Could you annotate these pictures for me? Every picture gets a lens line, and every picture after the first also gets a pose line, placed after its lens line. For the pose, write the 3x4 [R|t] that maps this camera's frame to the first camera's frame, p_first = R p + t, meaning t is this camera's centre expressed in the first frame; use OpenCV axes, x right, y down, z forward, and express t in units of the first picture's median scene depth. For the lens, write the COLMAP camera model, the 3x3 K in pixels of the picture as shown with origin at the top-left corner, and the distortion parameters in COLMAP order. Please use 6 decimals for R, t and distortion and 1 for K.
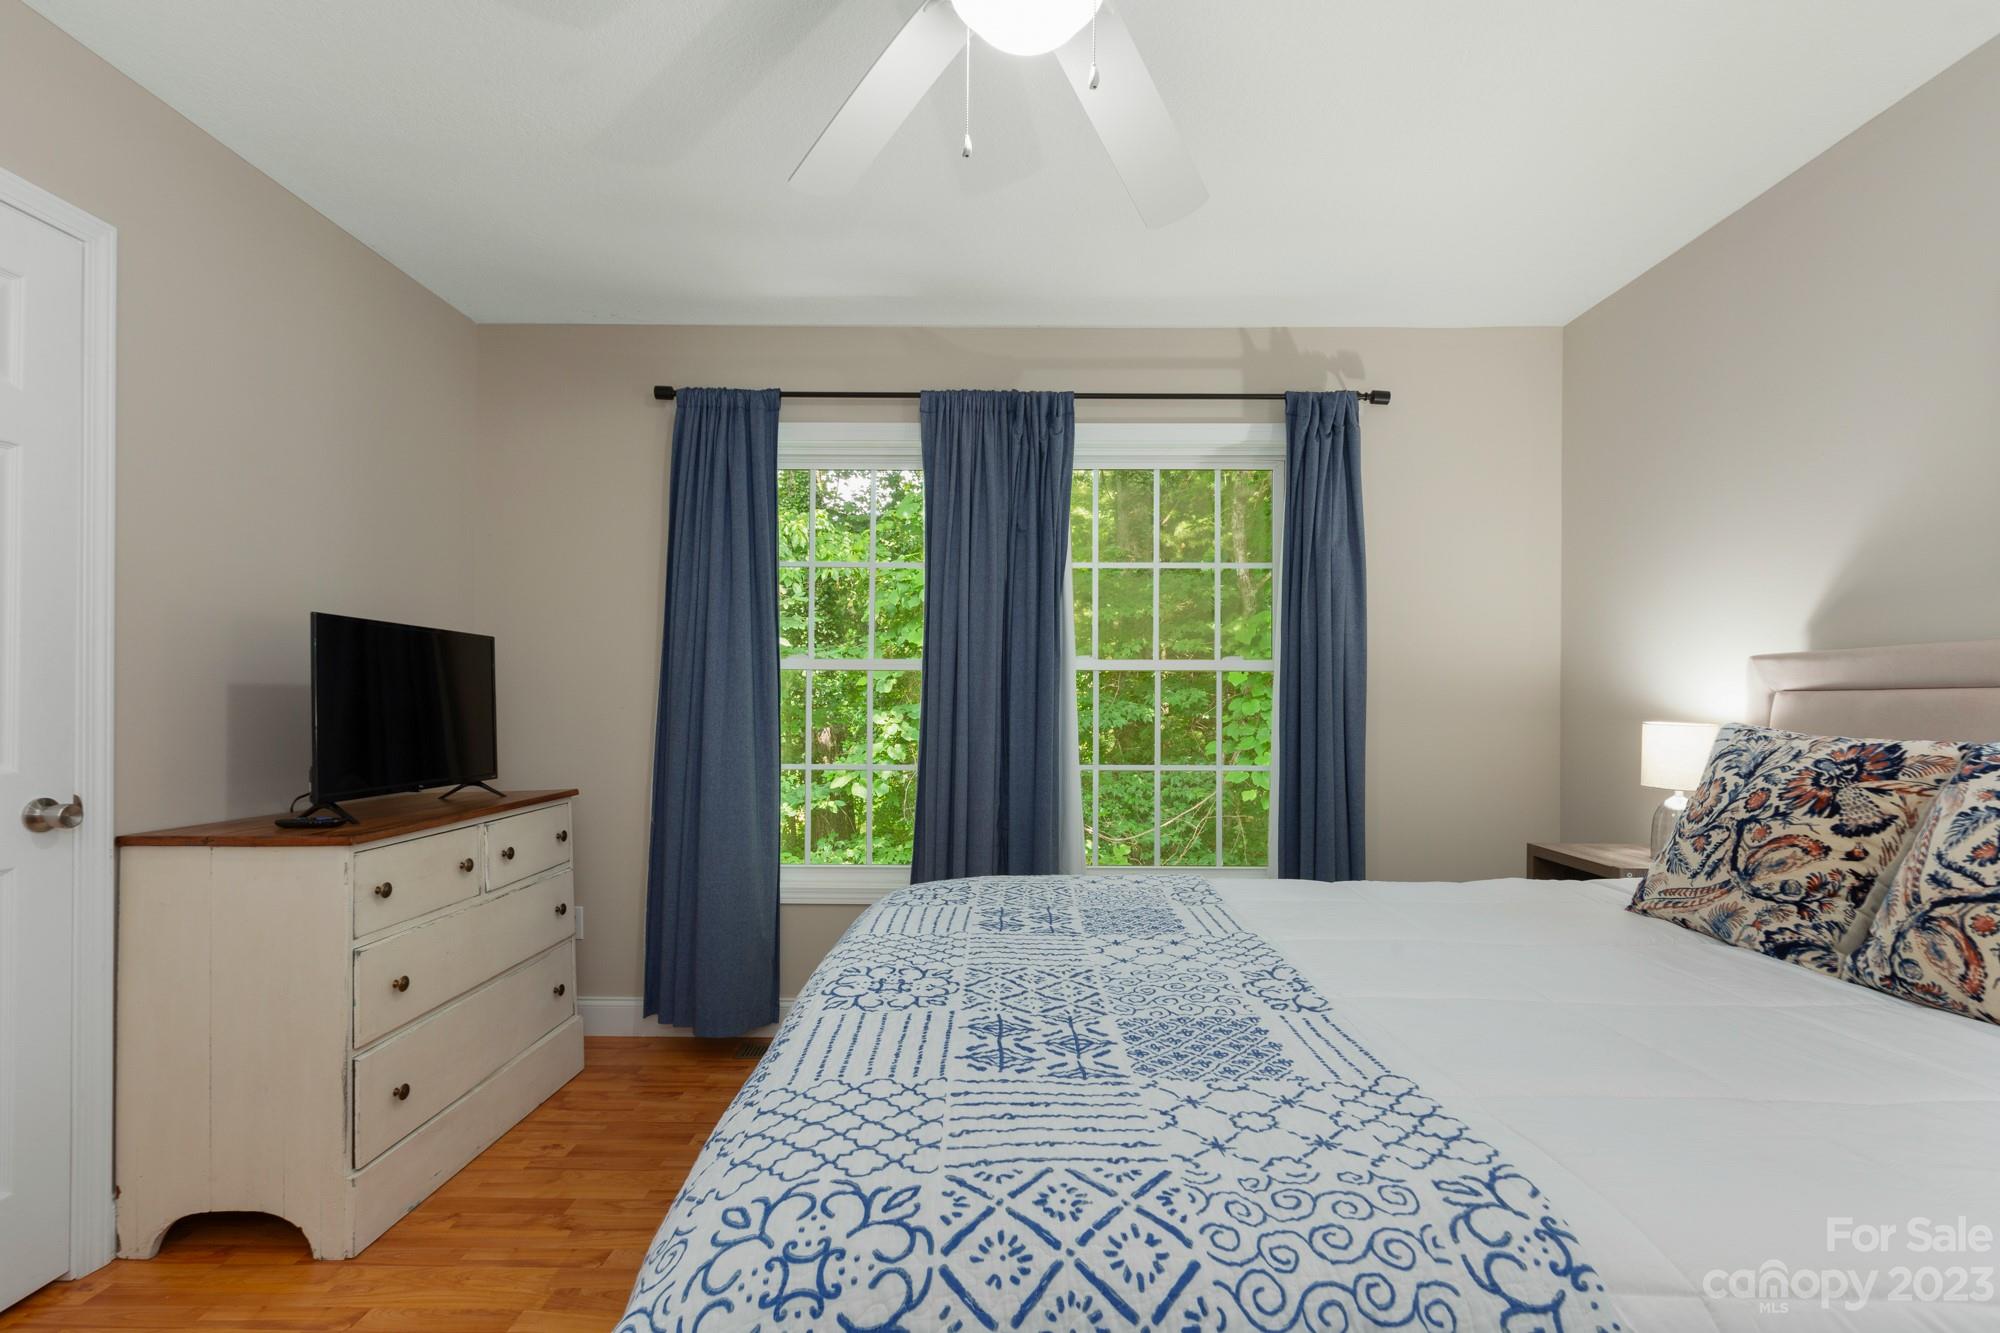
lens RADIAL K [[907.3, 0, 1025.0], [0, 907.3, 712.1], [0, 0, 1]] dist [0.004456, -0.000904]
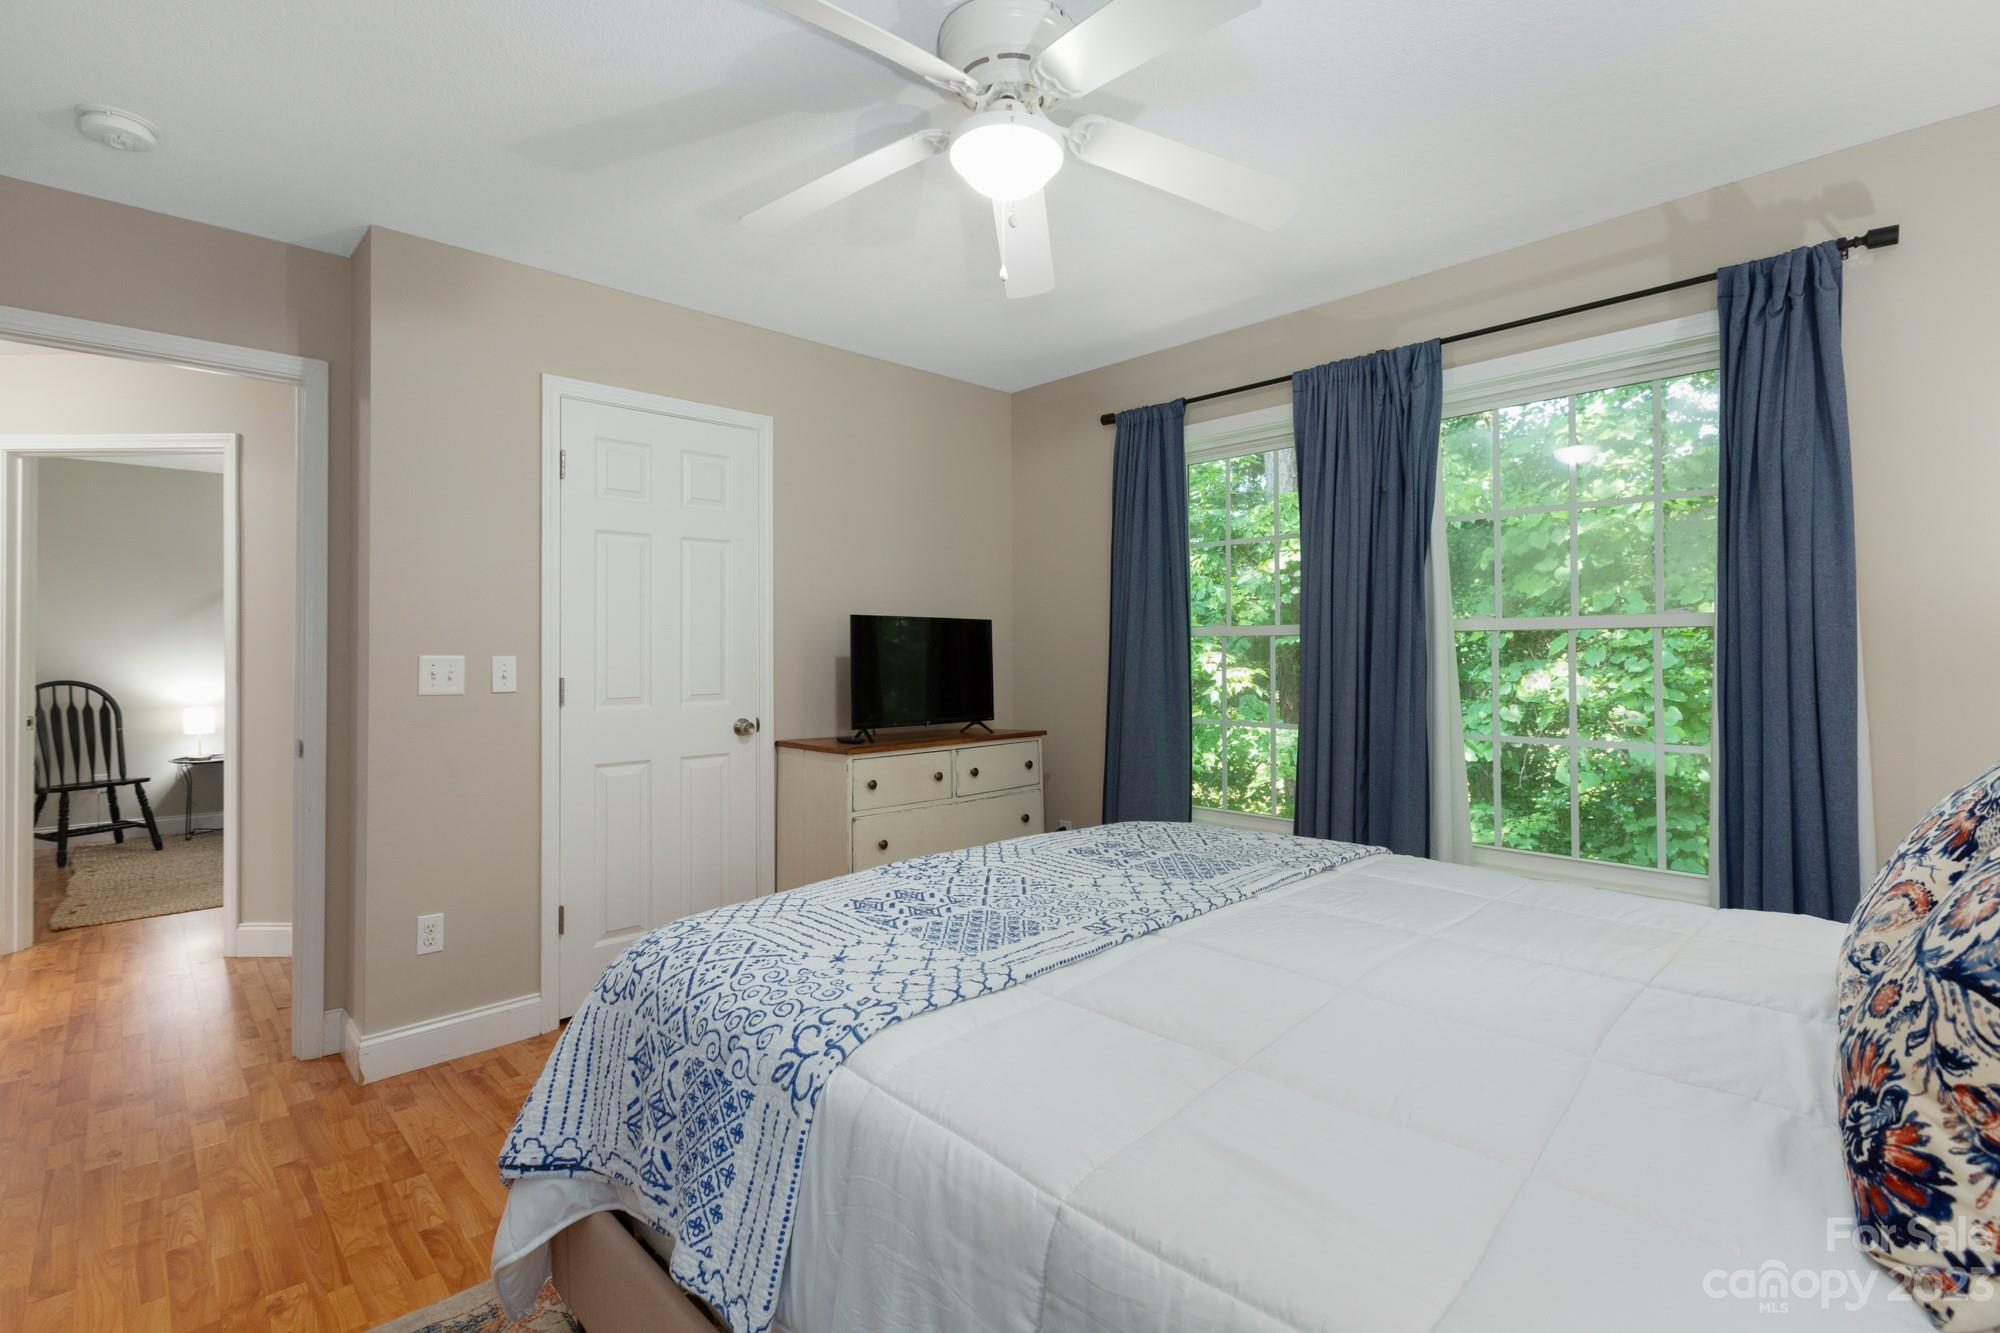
lens RADIAL K [[907.3, 0, 1004.2], [0, 907.3, 657.4], [0, 0, 1]] dist [0.004456, -0.000904]
pose [[0.702061, -0.004778, -0.712101, 0.648217], [-0.000784, 0.999972, -0.007483, -0.020653], [0.712117, 0.005811, 0.702037, 0.027133]]
